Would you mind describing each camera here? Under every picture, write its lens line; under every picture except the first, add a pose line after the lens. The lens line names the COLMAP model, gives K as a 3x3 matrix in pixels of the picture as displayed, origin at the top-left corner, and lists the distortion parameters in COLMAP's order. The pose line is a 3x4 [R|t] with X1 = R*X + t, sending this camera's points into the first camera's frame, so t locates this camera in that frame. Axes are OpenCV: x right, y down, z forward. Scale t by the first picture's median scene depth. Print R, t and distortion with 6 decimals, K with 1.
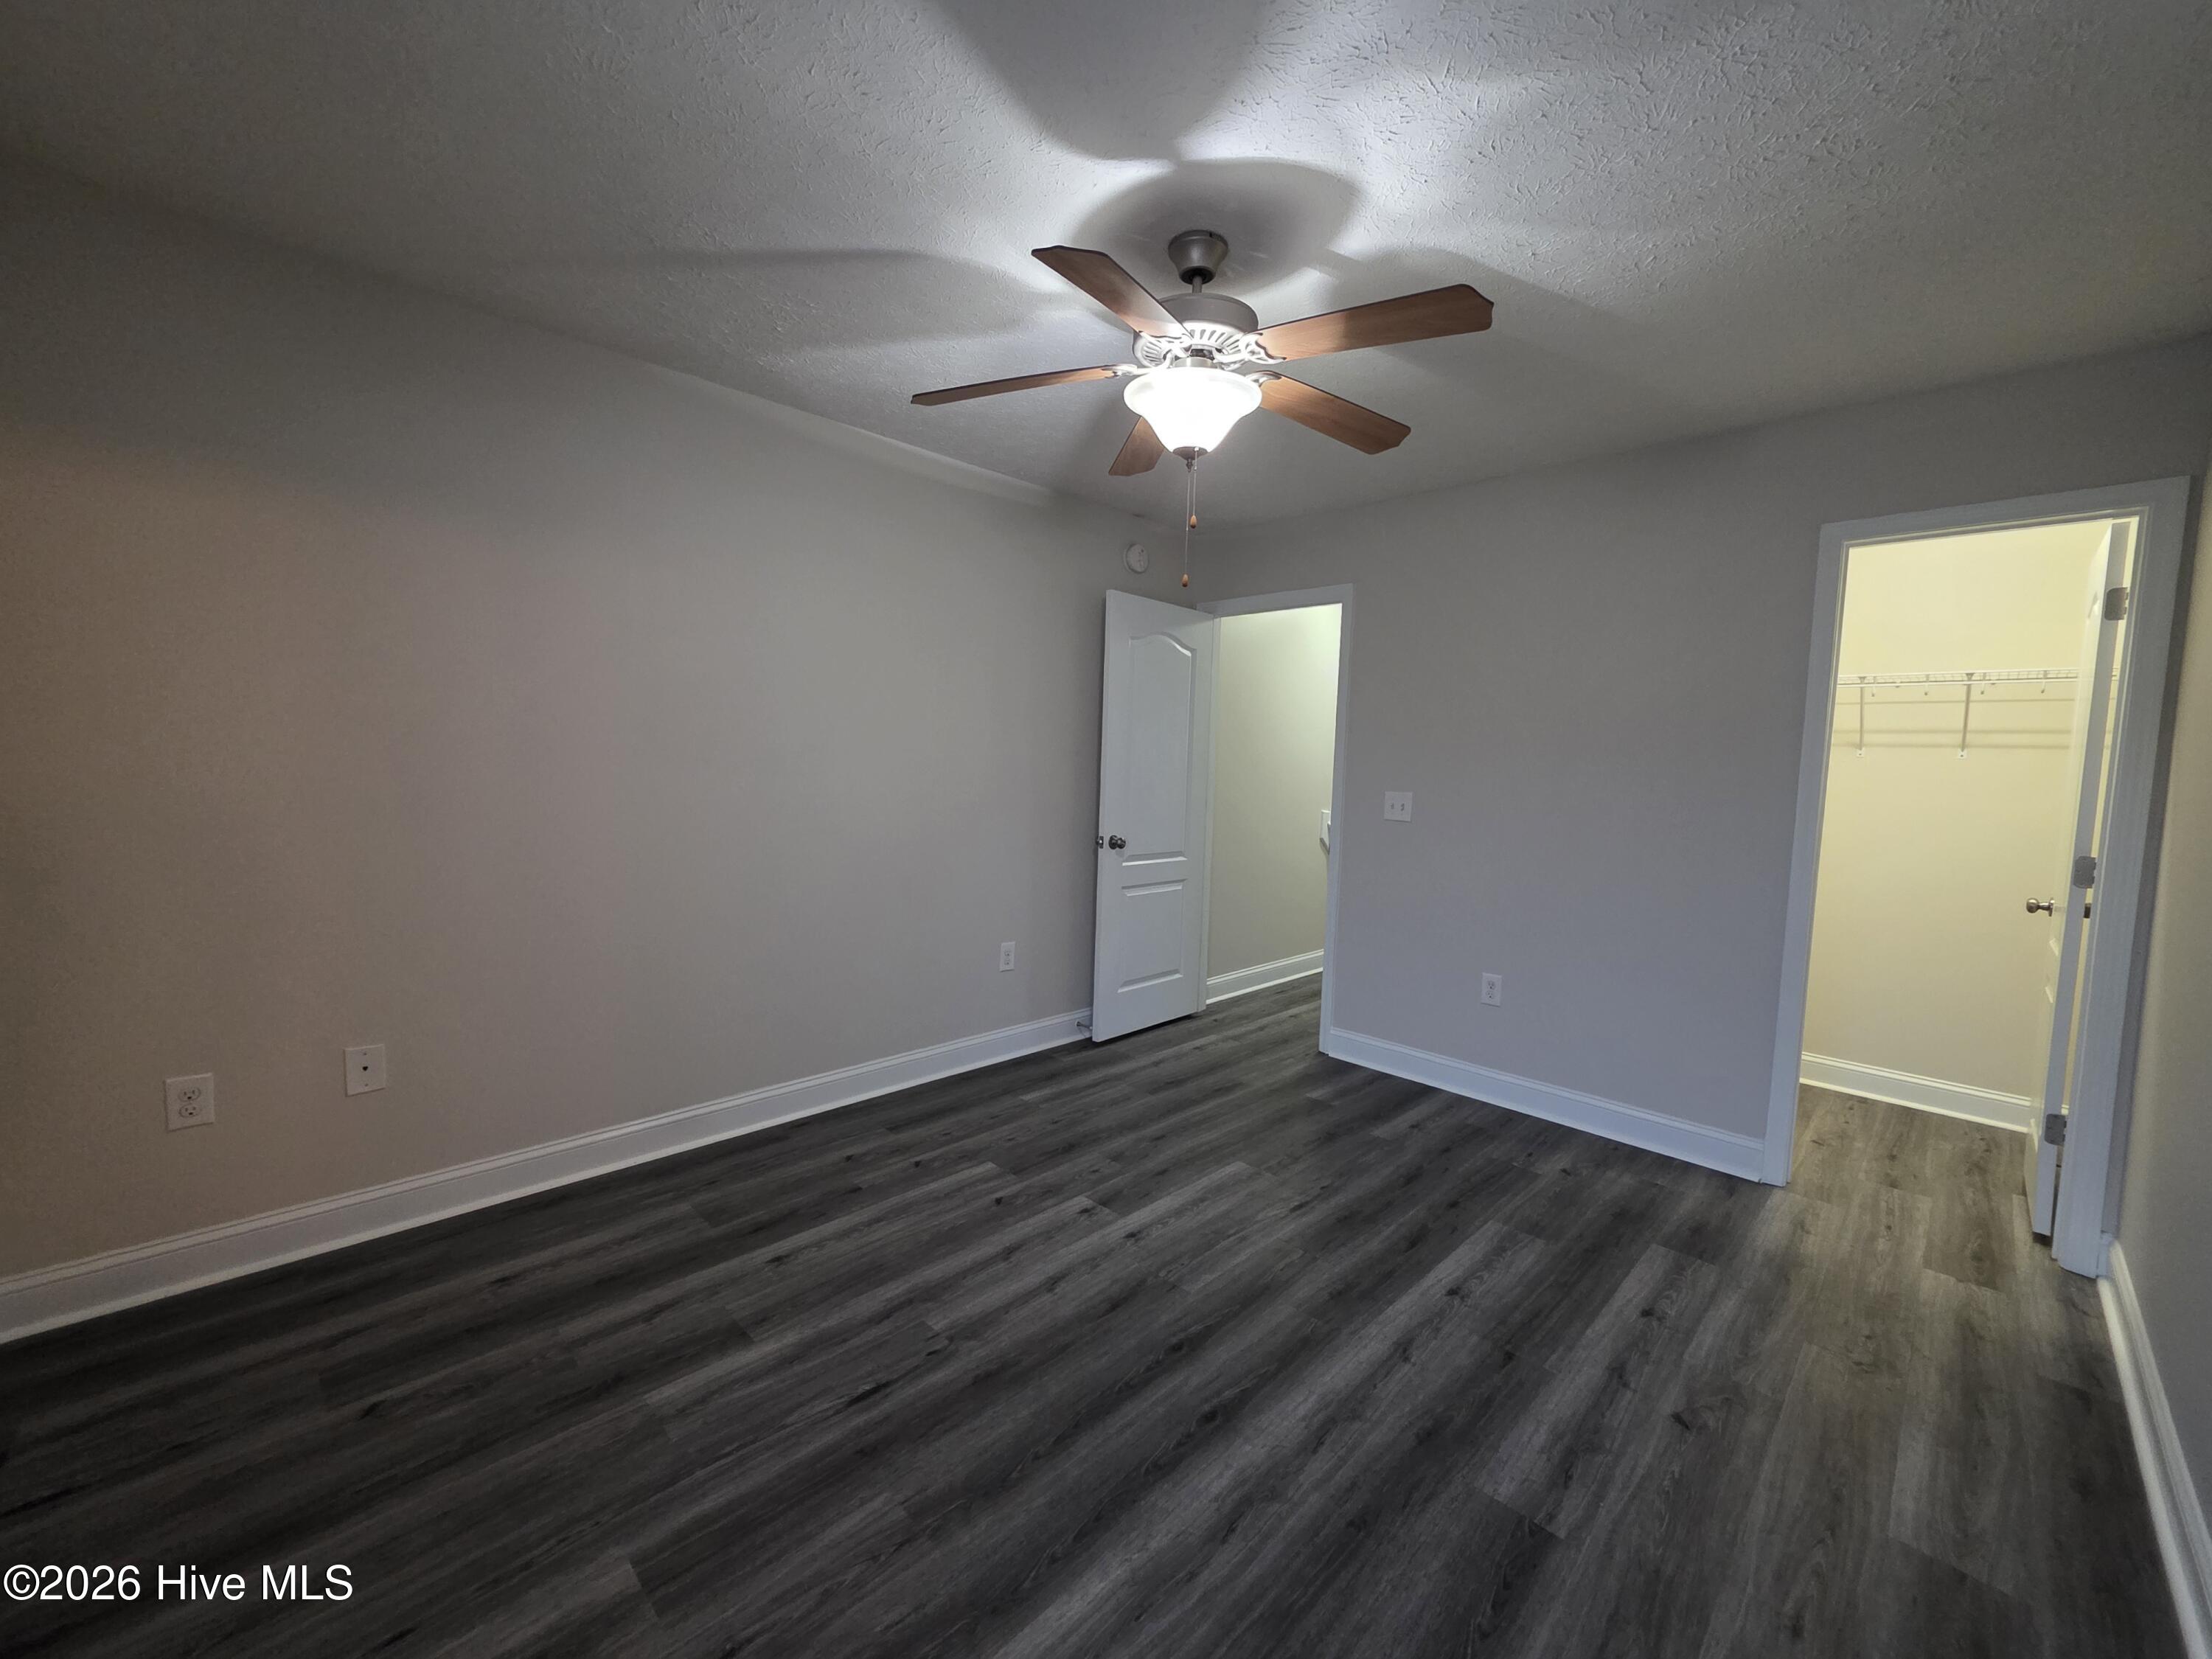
lens RADIAL K [[875.3, 0, 1106.0], [0, 875.3, 829.5], [0, 0, 1]] dist [0.002331, -0.000088]
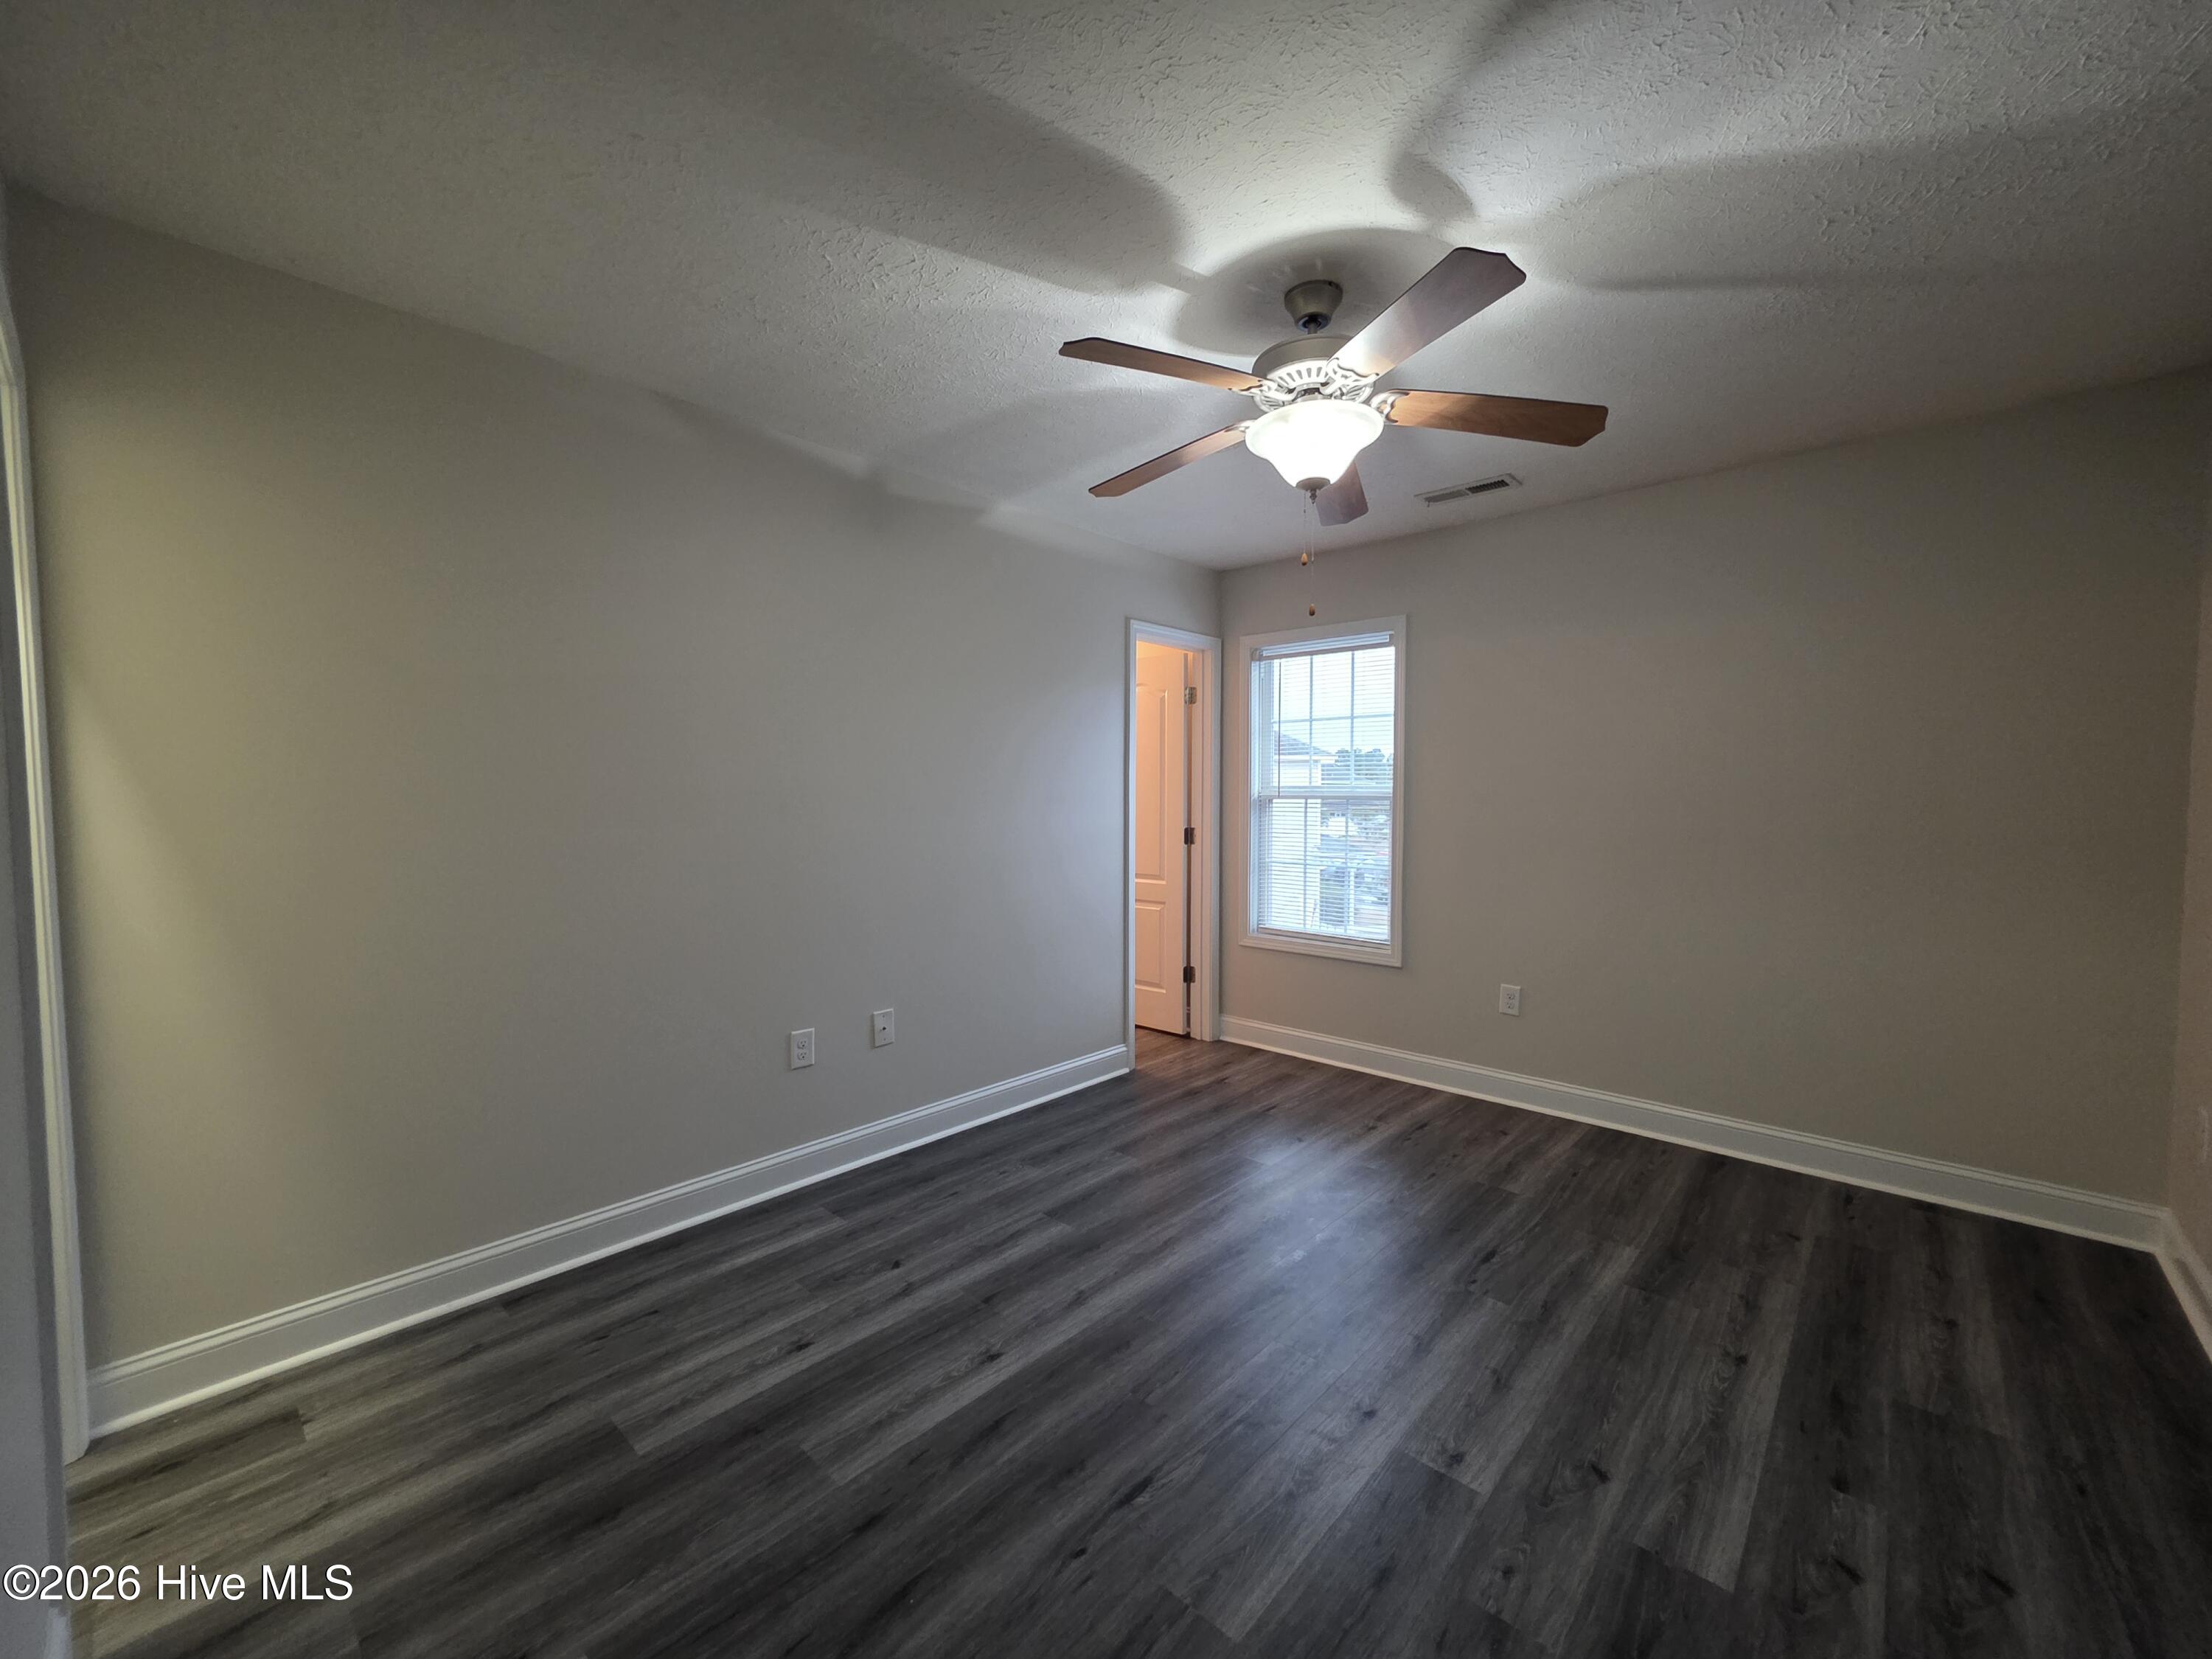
lens RADIAL K [[875.3, 0, 1106.0], [0, 875.3, 829.5], [0, 0, 1]] dist [0.002331, -0.000088]
pose [[-0.998604, -0.028677, -0.044352, 0.324549], [-0.033533, 0.993036, 0.112936, -0.124175], [0.040805, 0.114266, -0.992612, 1.798007]]
